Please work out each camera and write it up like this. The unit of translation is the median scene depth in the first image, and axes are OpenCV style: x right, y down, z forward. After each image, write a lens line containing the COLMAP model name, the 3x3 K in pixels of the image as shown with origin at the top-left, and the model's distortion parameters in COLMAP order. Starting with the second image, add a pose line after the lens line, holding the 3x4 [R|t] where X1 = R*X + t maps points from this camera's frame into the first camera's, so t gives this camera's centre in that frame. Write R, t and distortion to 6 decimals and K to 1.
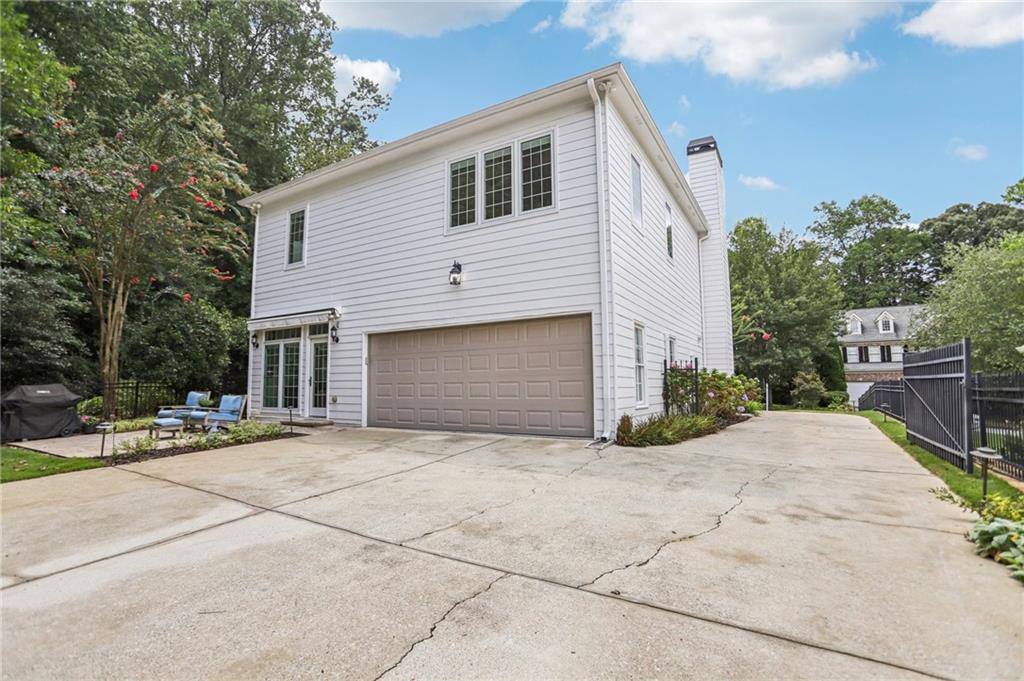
lens RADIAL K [[480.5, 0, 512.0], [0, 480.5, 340.5], [0, 0, 1]] dist [-0.074508, 0.031295]
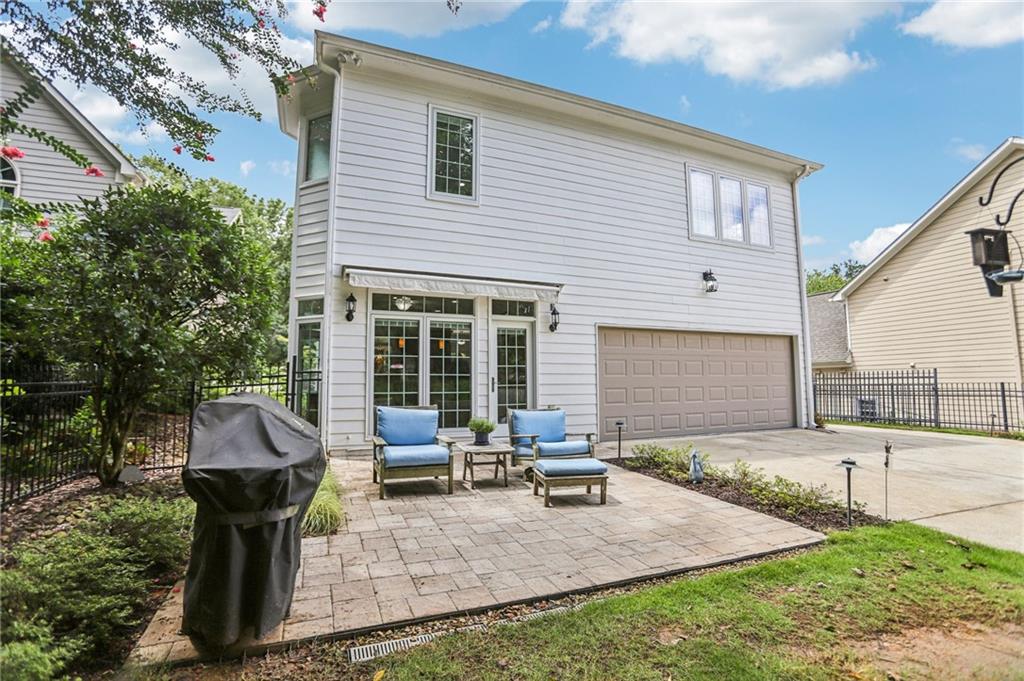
lens RADIAL K [[480.5, 0, 512.0], [0, 480.5, 340.5], [0, 0, 1]] dist [-0.074508, 0.031295]
pose [[0.592869, 0.082728, 0.801038, -0.945817], [-0.074493, 0.996078, -0.047737, 0.054952], [-0.801846, -0.031370, 0.596707, 0.585511]]
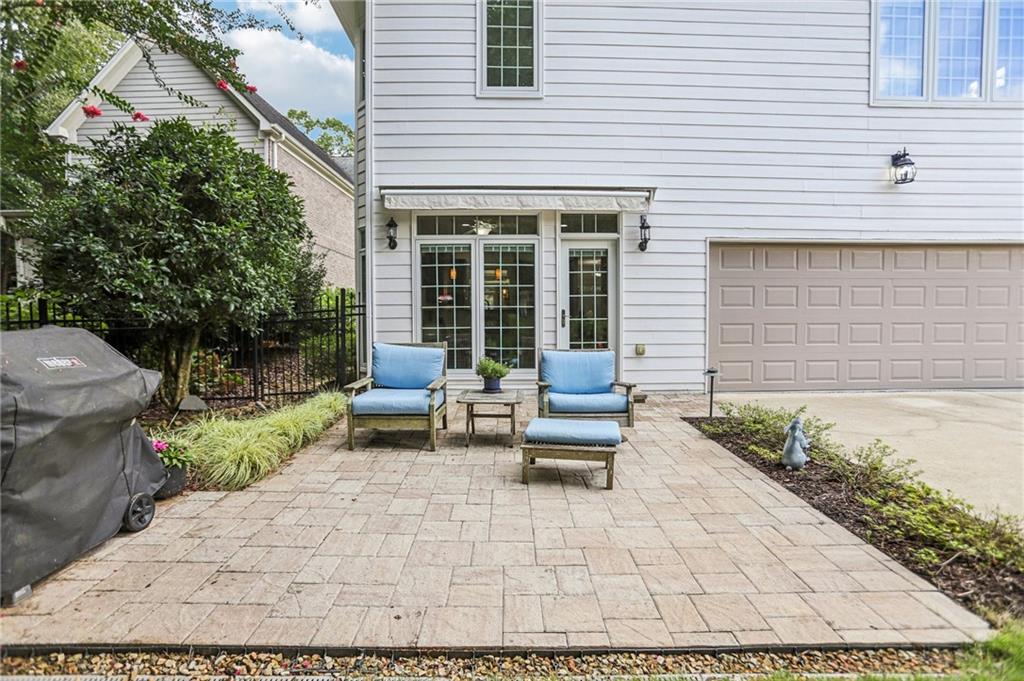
lens RADIAL K [[480.5, 0, 512.0], [0, 480.5, 340.5], [0, 0, 1]] dist [-0.074508, 0.031295]
pose [[0.849807, -0.011837, 0.526961, -0.764457], [-0.054235, 0.992478, 0.109756, 0.053826], [-0.524296, -0.121851, 0.842773, 0.565209]]
